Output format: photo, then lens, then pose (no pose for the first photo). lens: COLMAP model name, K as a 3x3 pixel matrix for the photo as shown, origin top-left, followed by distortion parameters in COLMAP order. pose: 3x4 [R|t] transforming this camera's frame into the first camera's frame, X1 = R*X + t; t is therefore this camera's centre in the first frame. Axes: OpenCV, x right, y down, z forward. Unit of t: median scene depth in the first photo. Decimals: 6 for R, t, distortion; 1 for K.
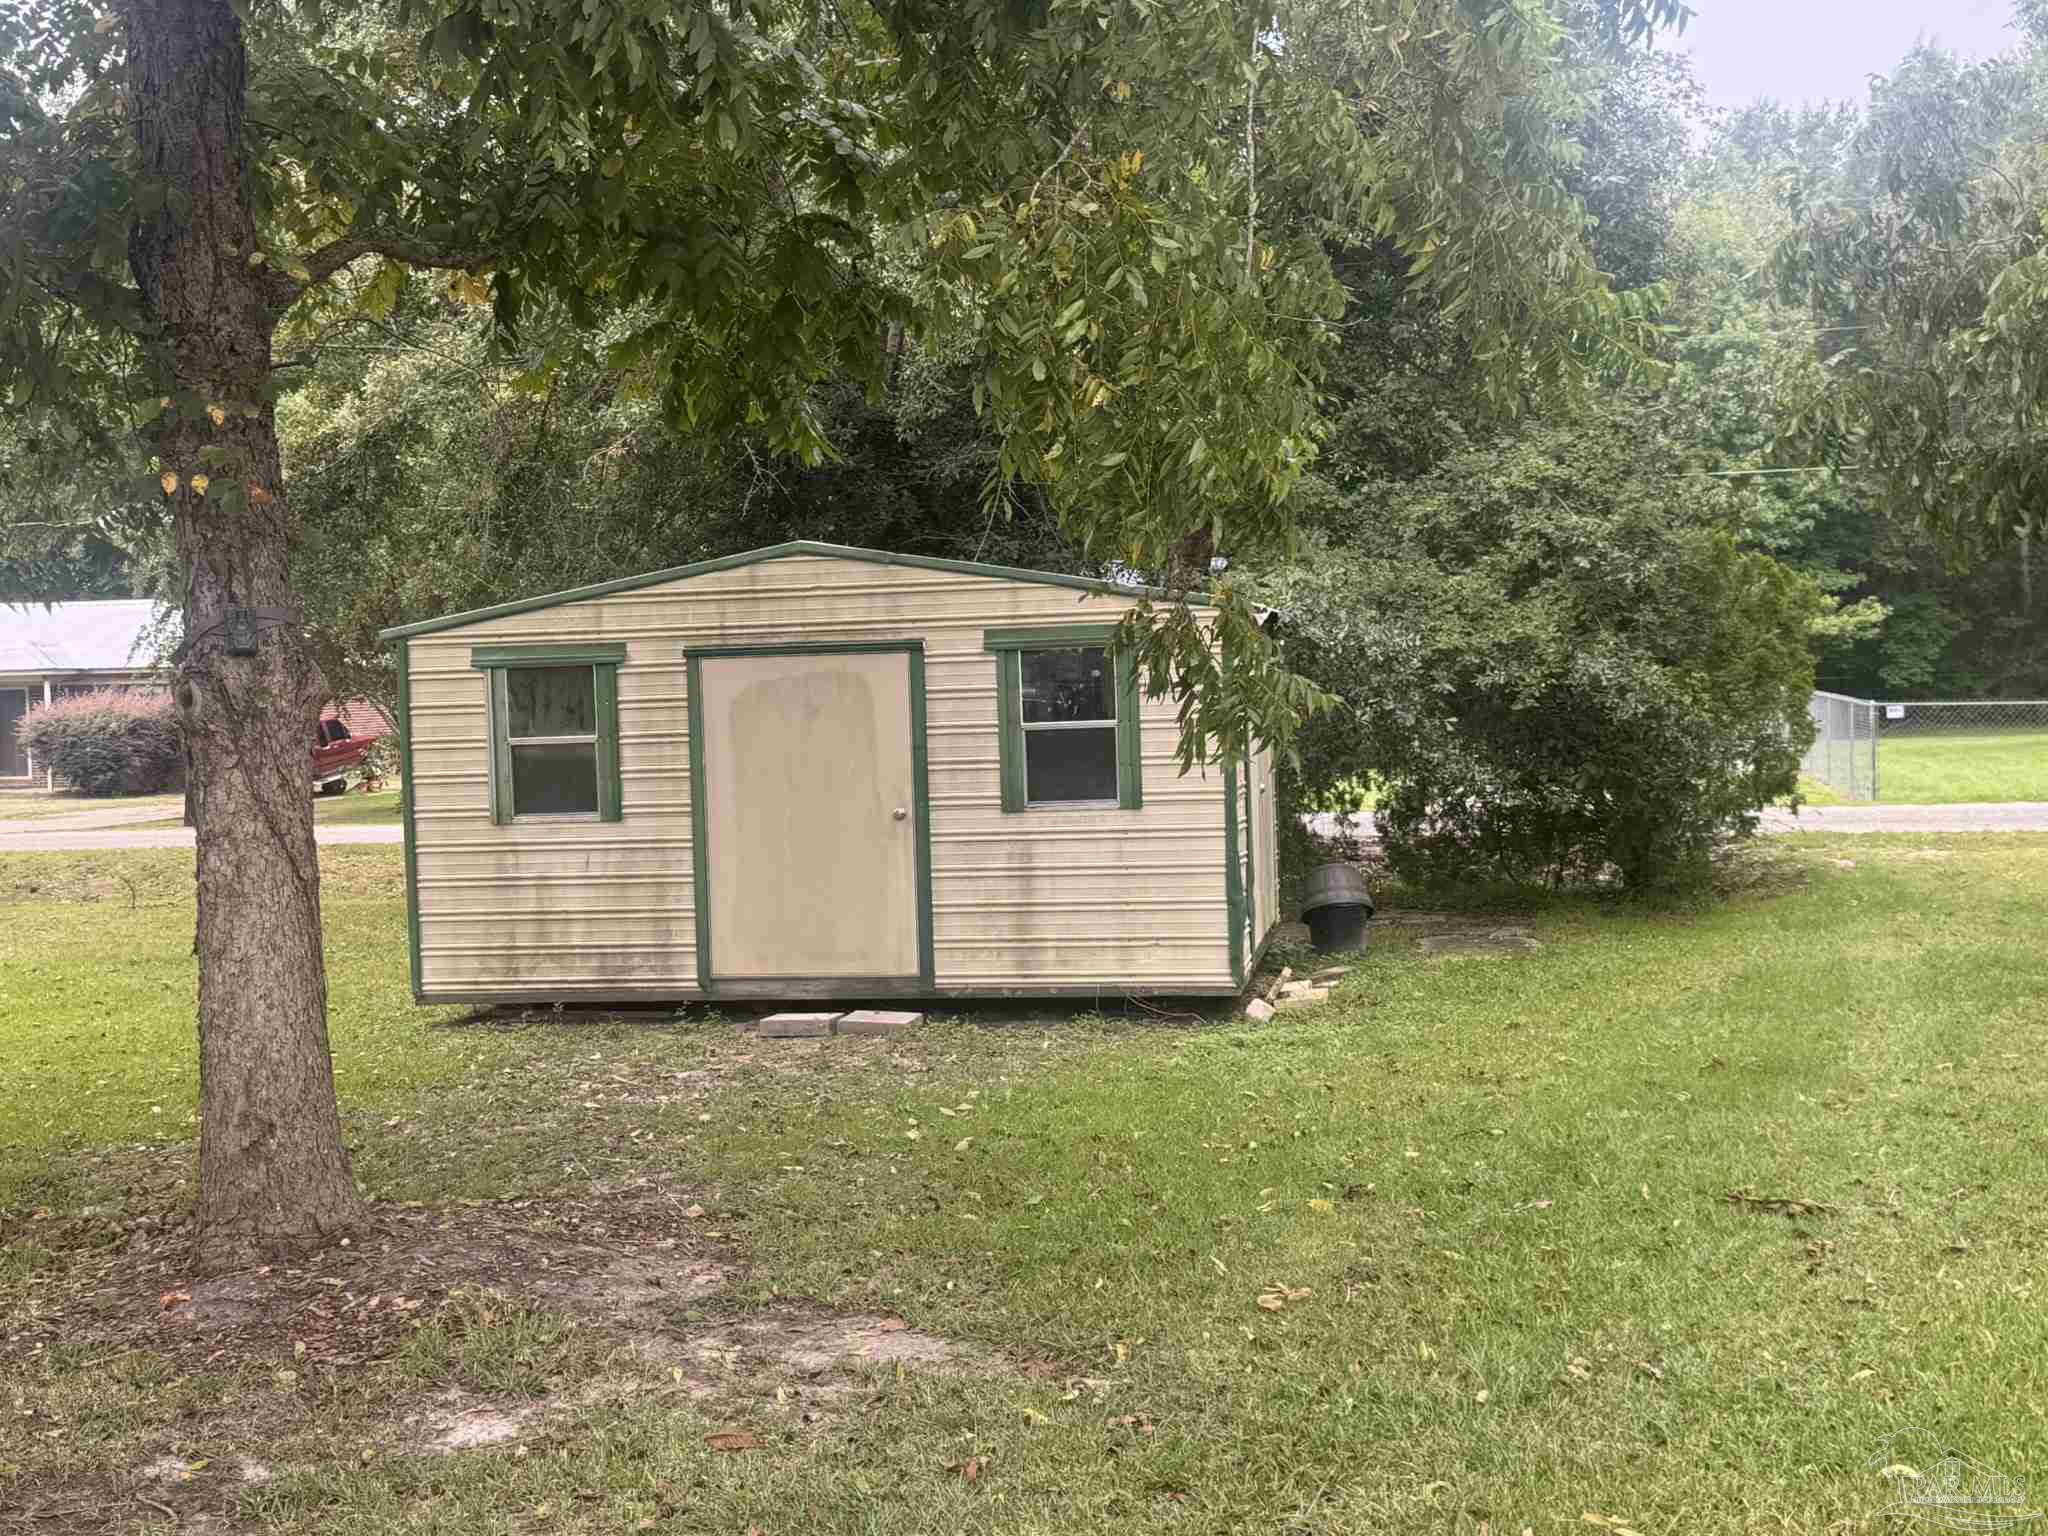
lens RADIAL K [[2456.6, 0, 1020.9], [0, 2456.6, 766.1], [0, 0, 1]] dist [-0.012439, 0.000000]
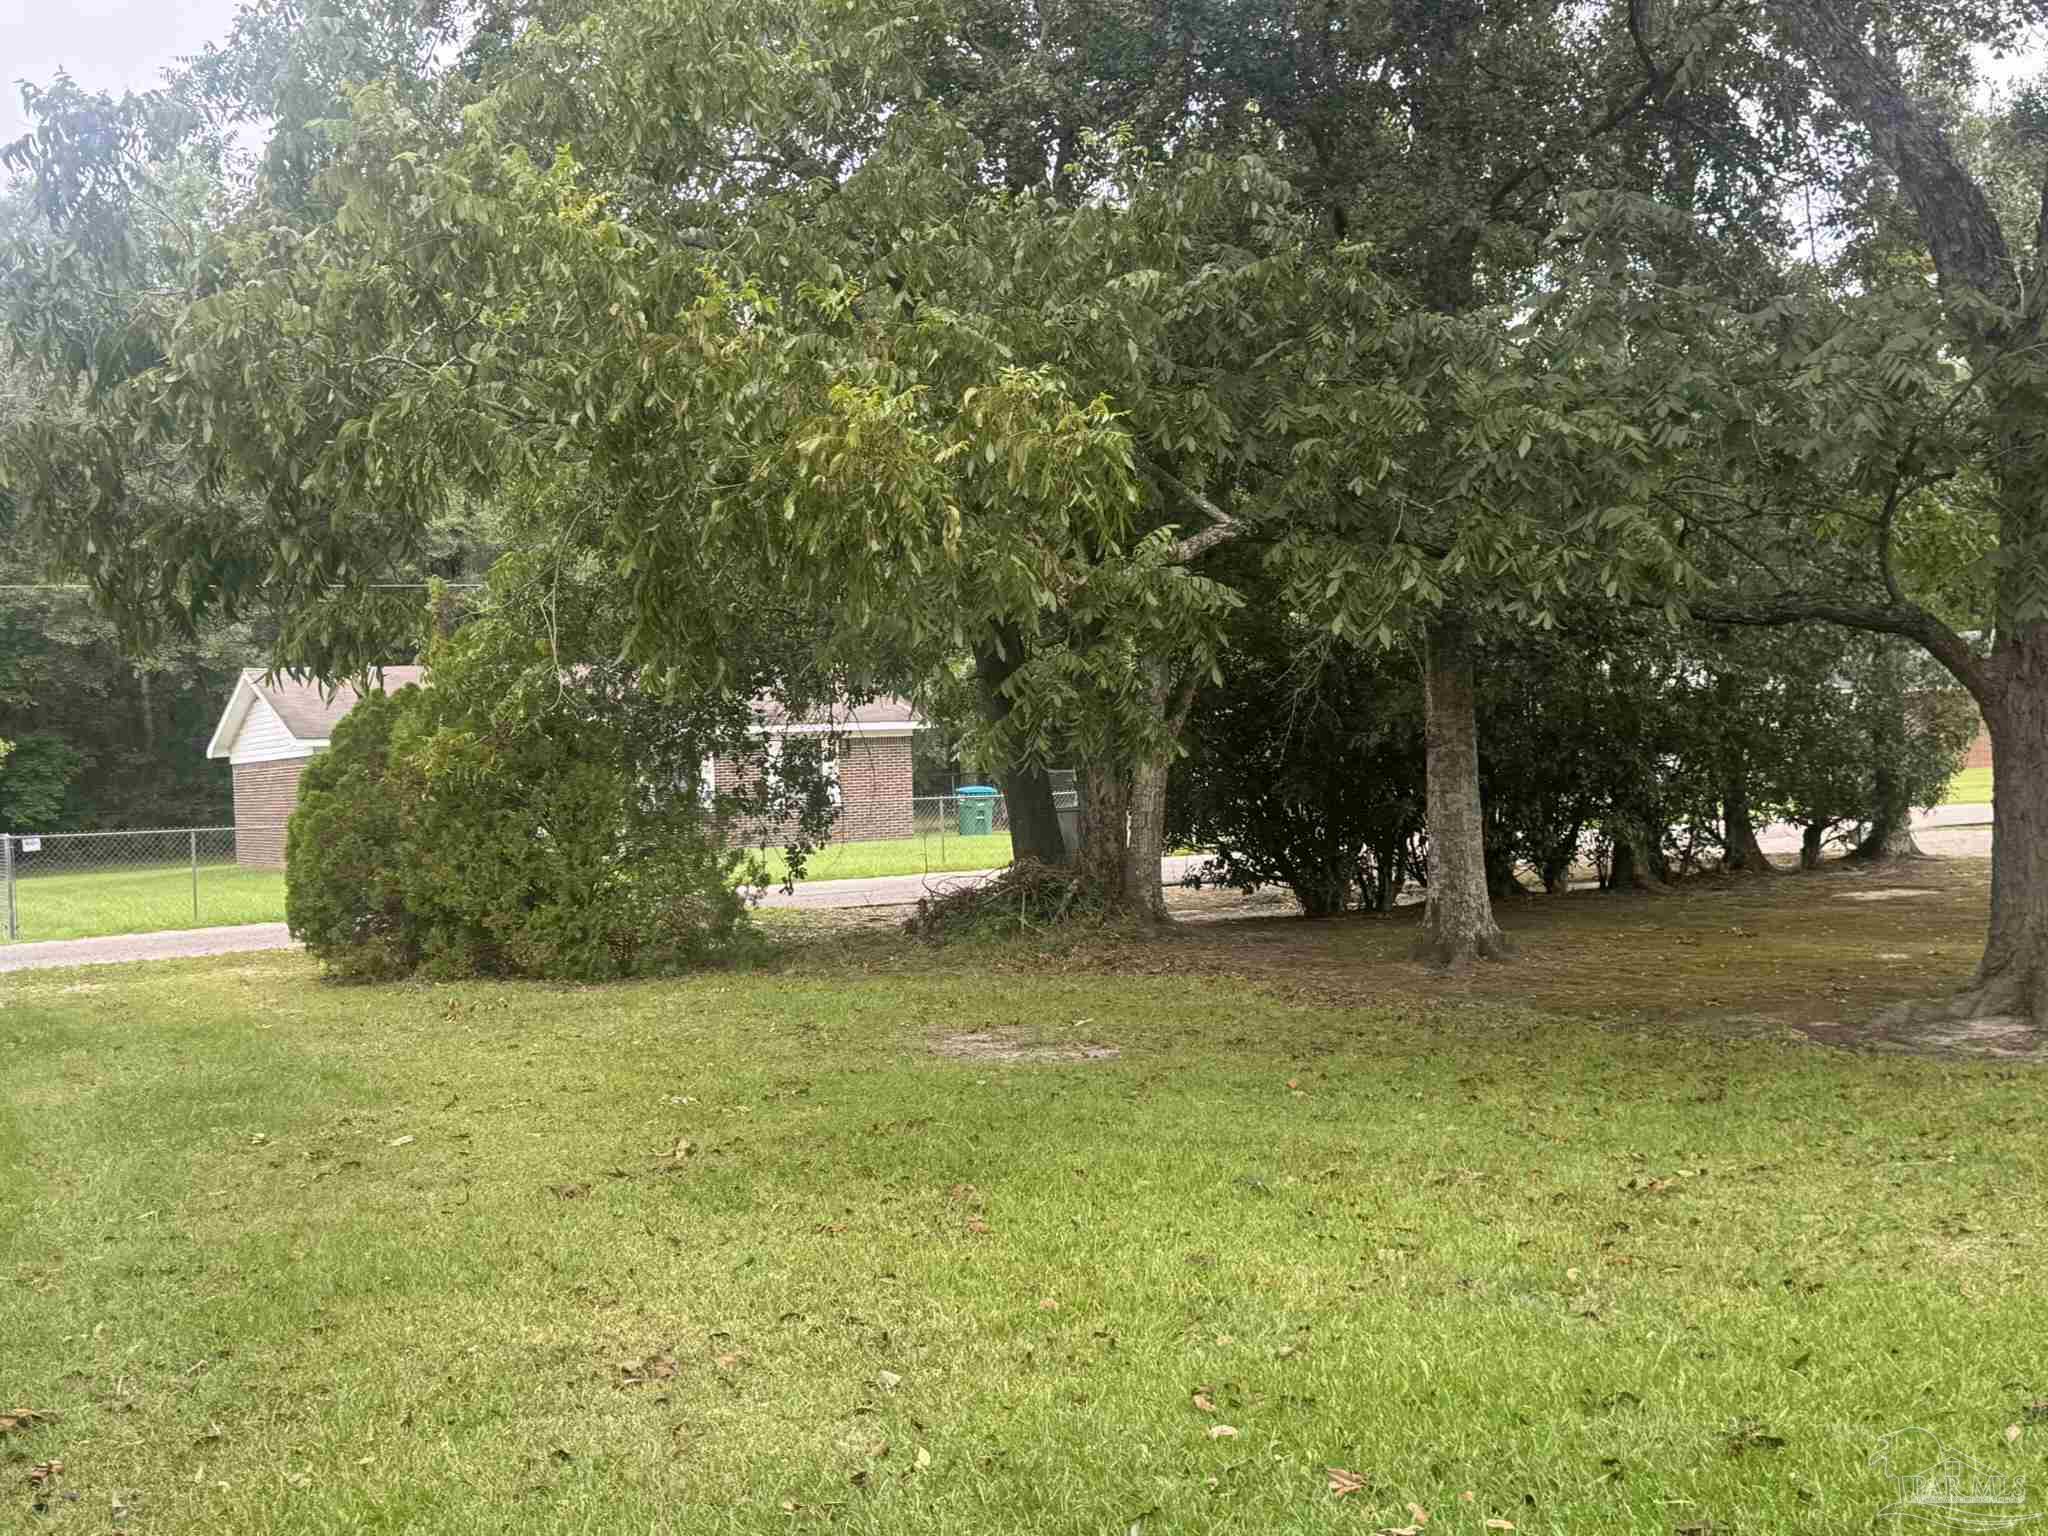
lens RADIAL K [[2456.6, 0, 1020.0], [0, 2456.6, 761.1], [0, 0, 1]] dist [-0.012439, 0.000000]
pose [[0.743710, -0.016025, 0.668310, 0.025285], [0.055849, 0.997707, -0.038227, 0.011321], [-0.666165, 0.065754, 0.742900, 0.132356]]
